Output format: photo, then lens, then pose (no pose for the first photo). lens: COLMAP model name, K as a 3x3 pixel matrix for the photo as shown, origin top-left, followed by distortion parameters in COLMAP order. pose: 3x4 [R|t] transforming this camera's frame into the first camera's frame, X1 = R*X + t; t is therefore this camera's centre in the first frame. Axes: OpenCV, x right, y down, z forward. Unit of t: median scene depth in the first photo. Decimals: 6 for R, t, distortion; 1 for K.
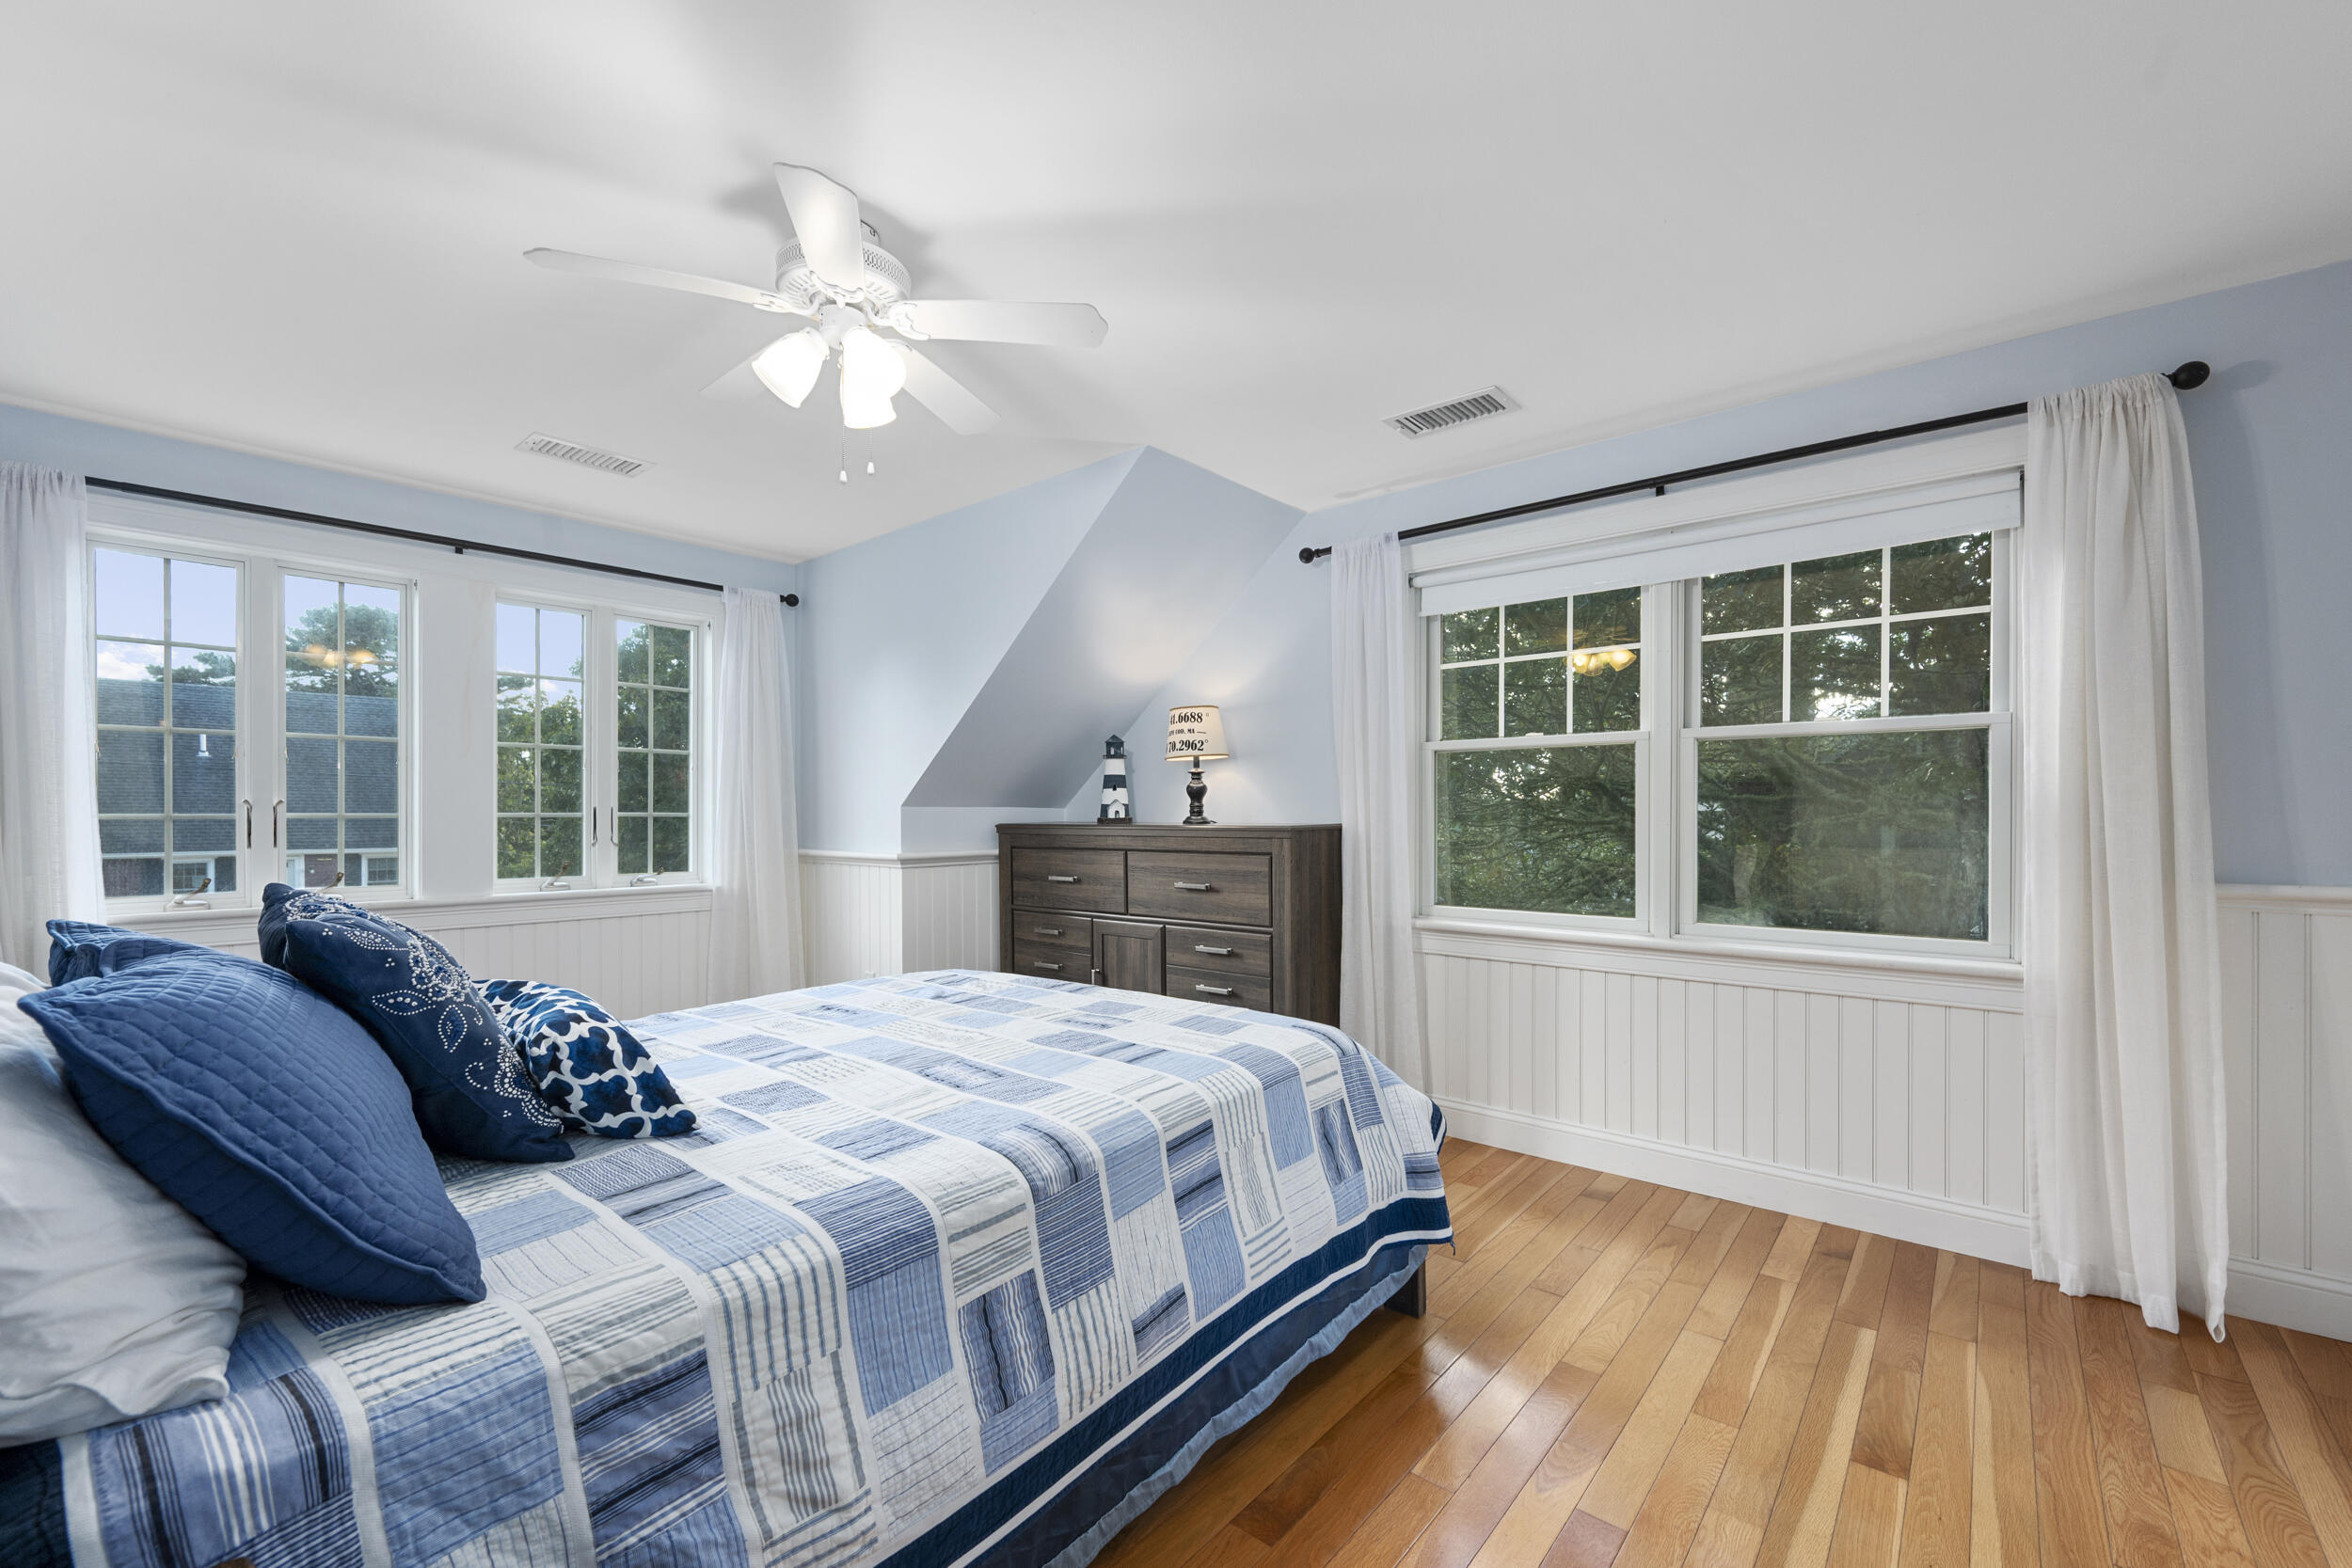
lens RADIAL K [[1005.8, 0, 1158.7], [0, 1005.8, 820.3], [0, 0, 1]] dist [-0.004550, 0.000262]
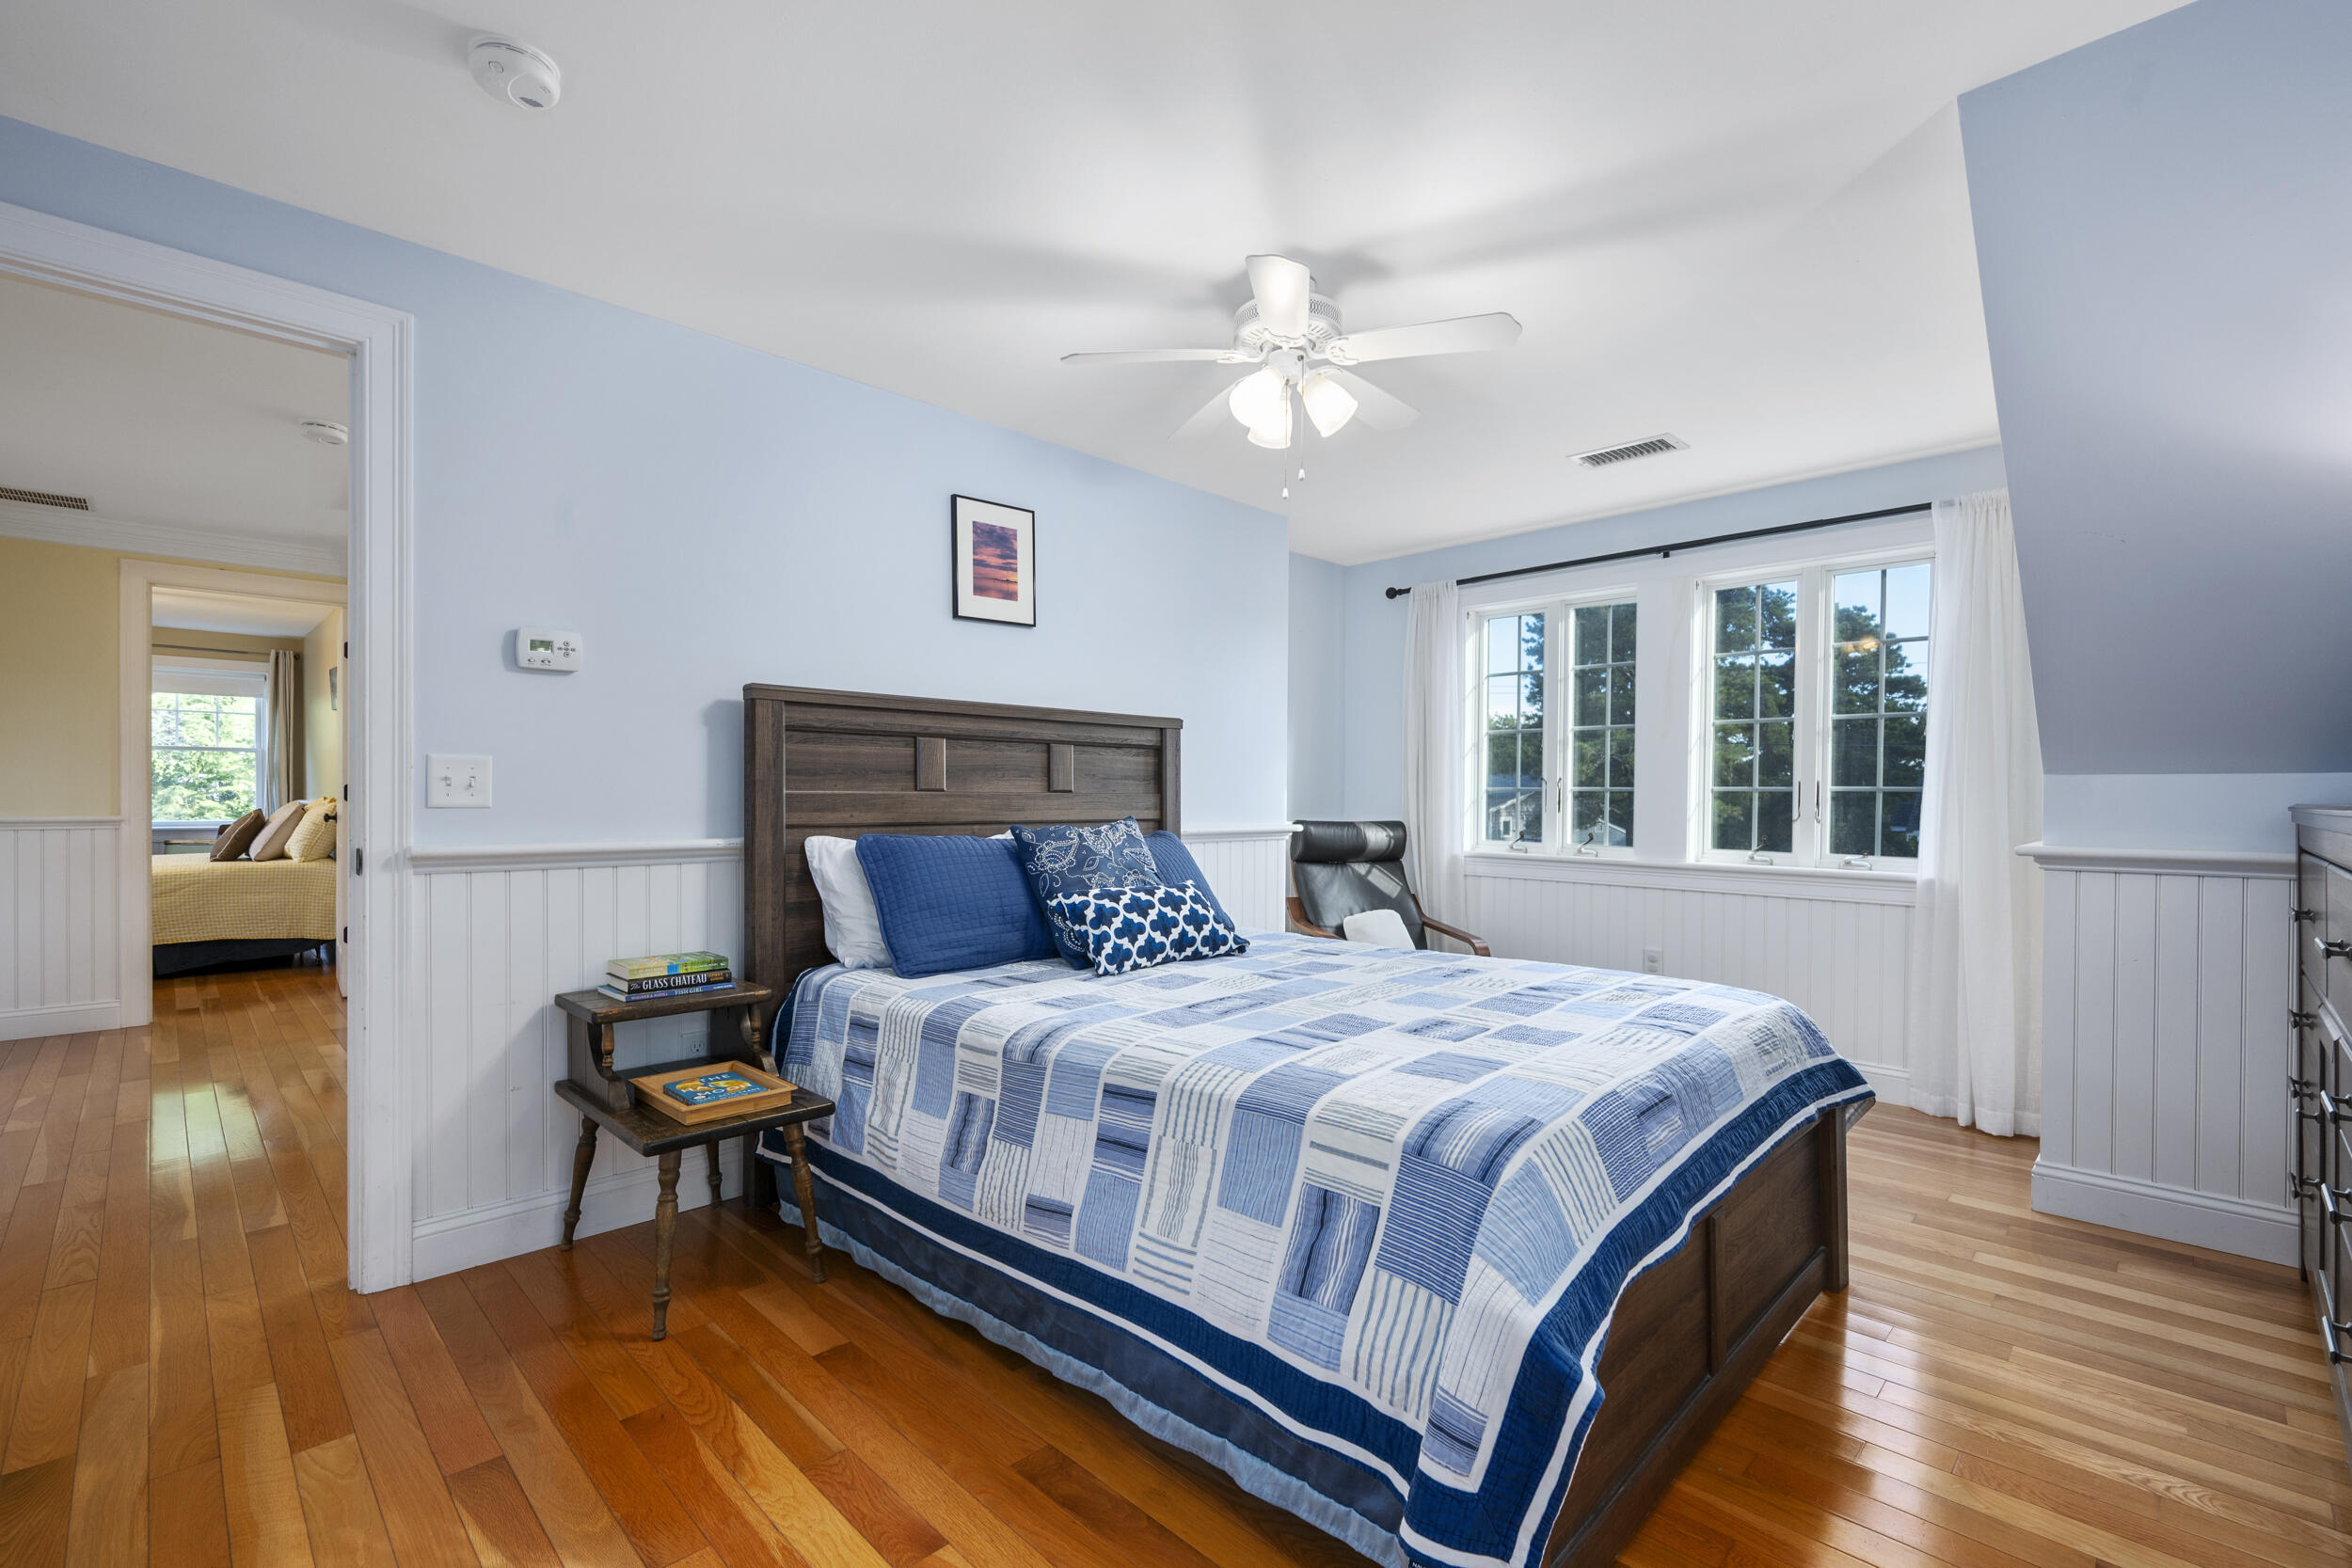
lens RADIAL K [[1036.2, 0, 1166.6], [0, 1036.2, 803.0], [0, 0, 1]] dist [-0.000980, -0.000030]
pose [[-0.096147, 0.009733, -0.995320, 0.890291], [-0.015308, 0.999819, 0.011256, 0.010346], [0.995249, 0.016318, -0.095981, 0.955448]]
